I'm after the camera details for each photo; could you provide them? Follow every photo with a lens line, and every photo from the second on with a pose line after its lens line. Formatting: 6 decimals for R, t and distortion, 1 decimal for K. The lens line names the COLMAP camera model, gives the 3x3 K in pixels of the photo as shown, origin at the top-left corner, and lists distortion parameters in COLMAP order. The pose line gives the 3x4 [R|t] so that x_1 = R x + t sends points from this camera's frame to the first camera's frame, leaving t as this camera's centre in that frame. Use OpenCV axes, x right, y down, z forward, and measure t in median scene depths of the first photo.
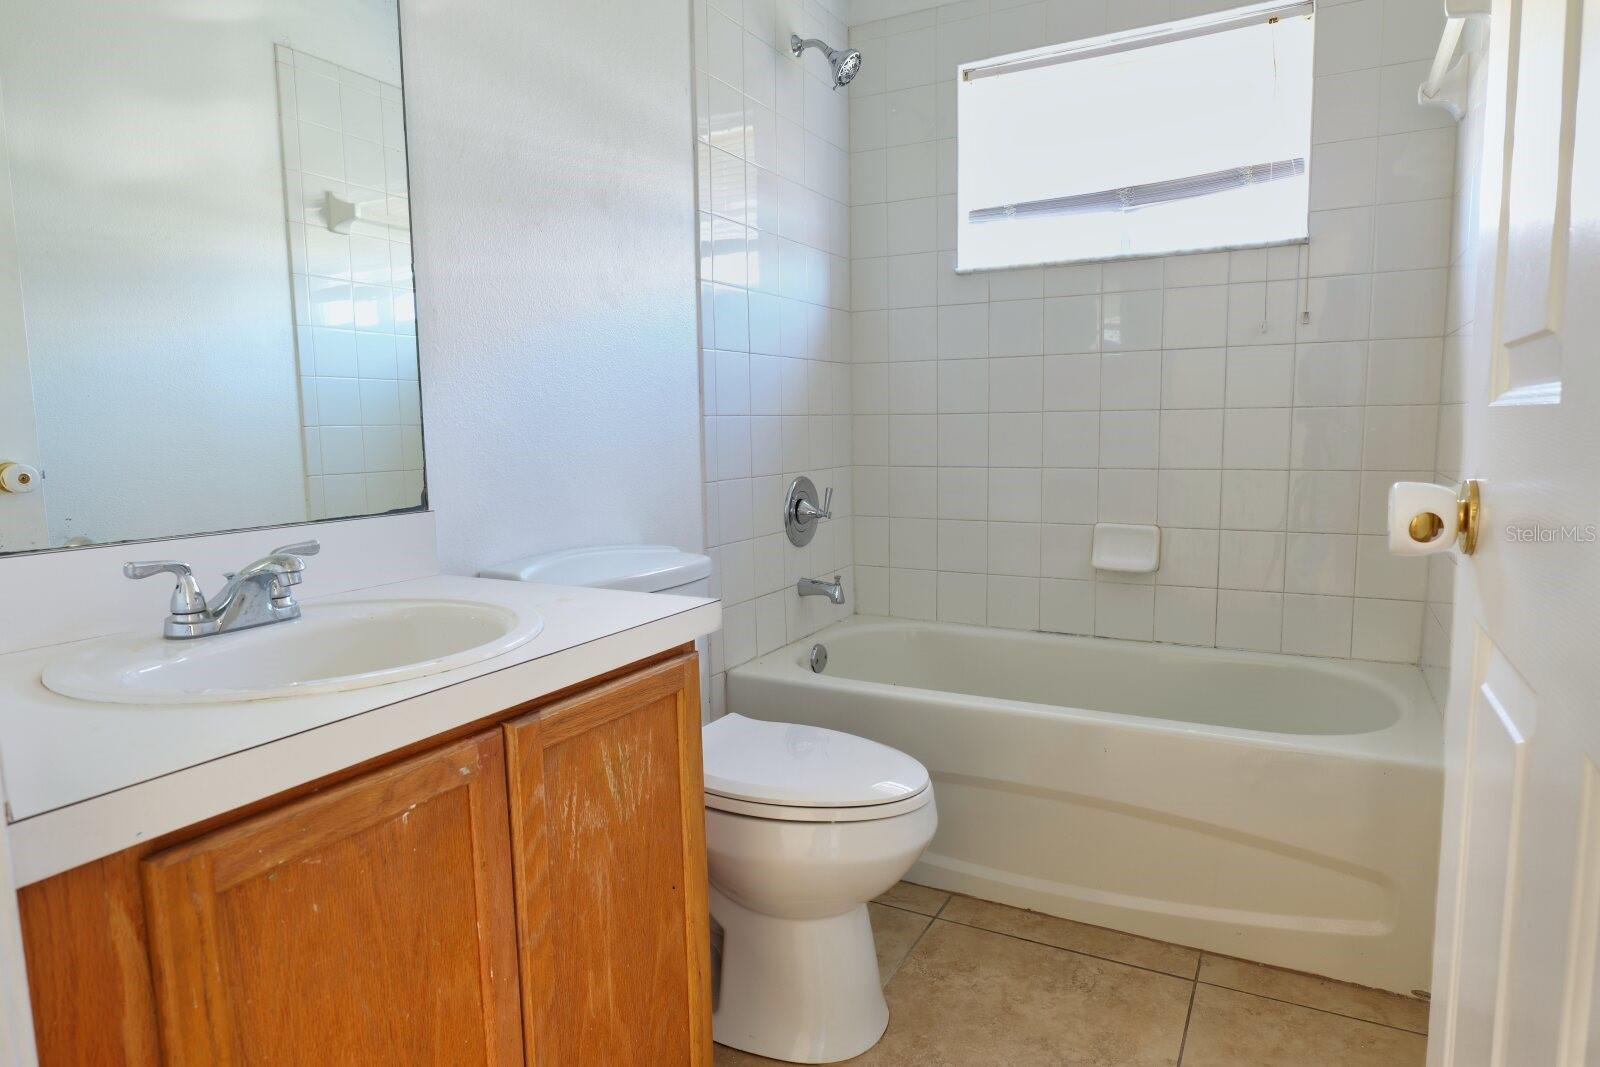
lens RADIAL K [[921.9, 0, 800.0], [0, 921.9, 533.5], [0, 0, 1]] dist [-0.033116, 0.000072]
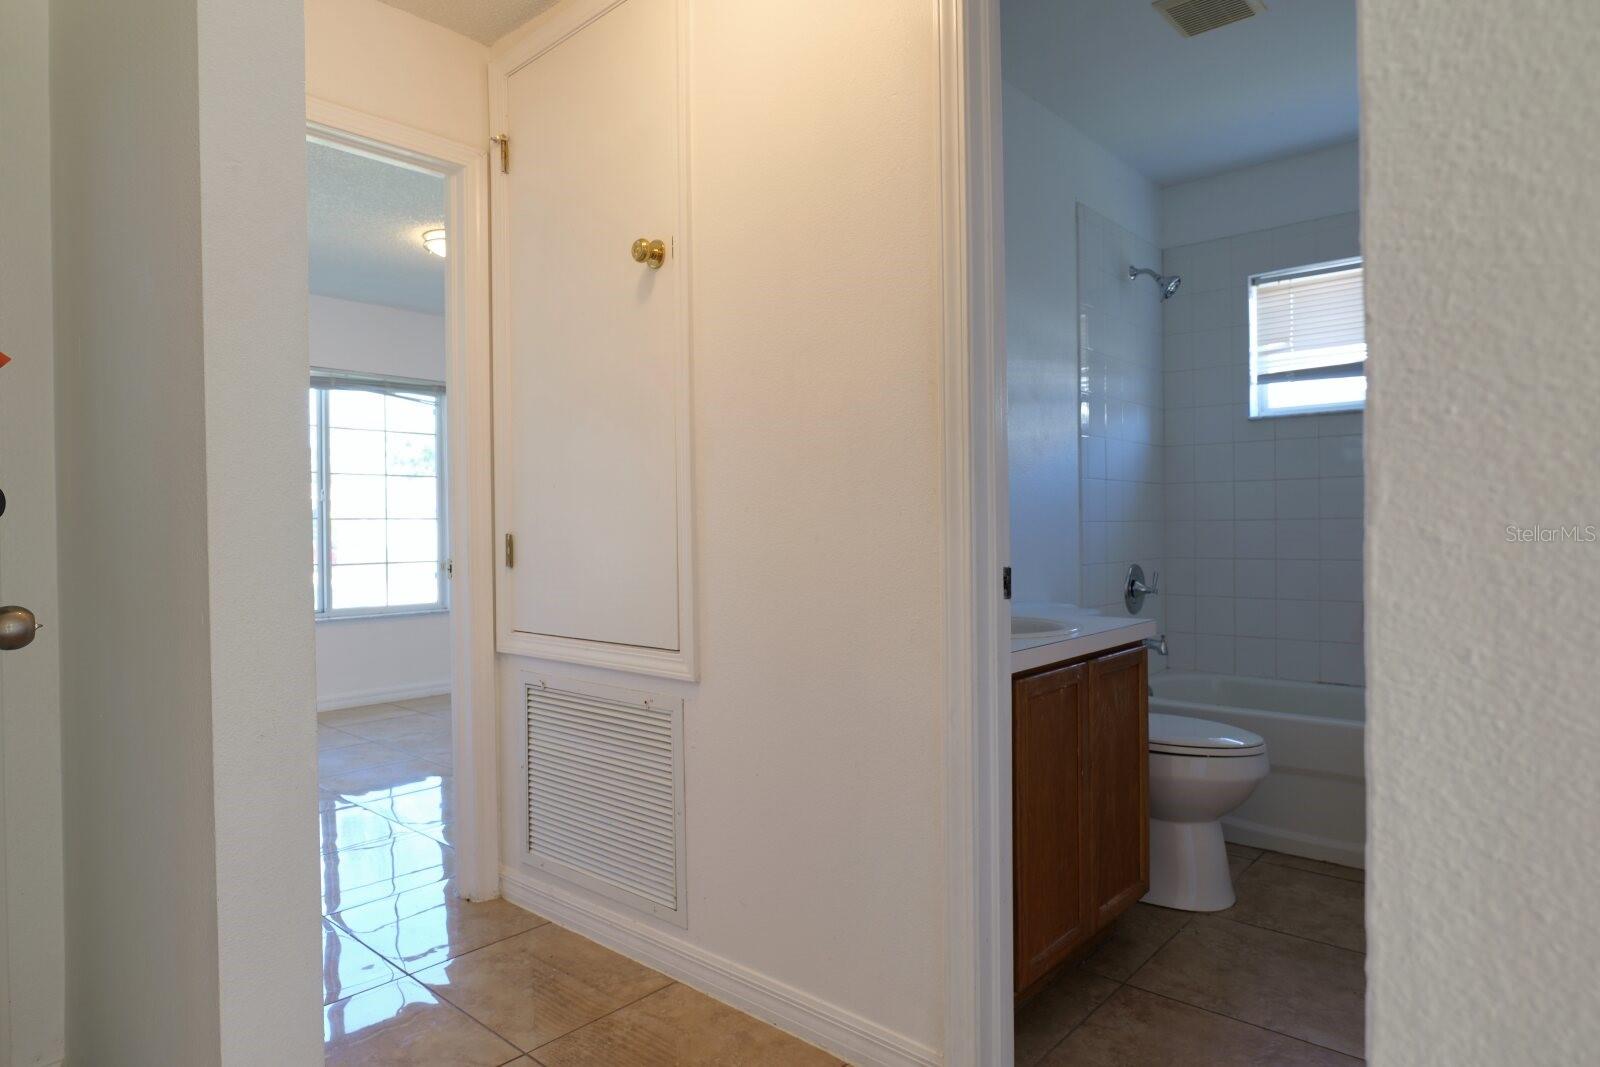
lens RADIAL K [[938.4, 0, 800.0], [0, 938.4, 533.5], [0, 0, 1]] dist [-0.014872, 0.000922]
pose [[0.975655, 0.007370, -0.219189, -0.192345], [-0.031365, 0.993851, -0.106193, 0.062617], [0.217058, 0.110483, 0.969886, -0.534930]]
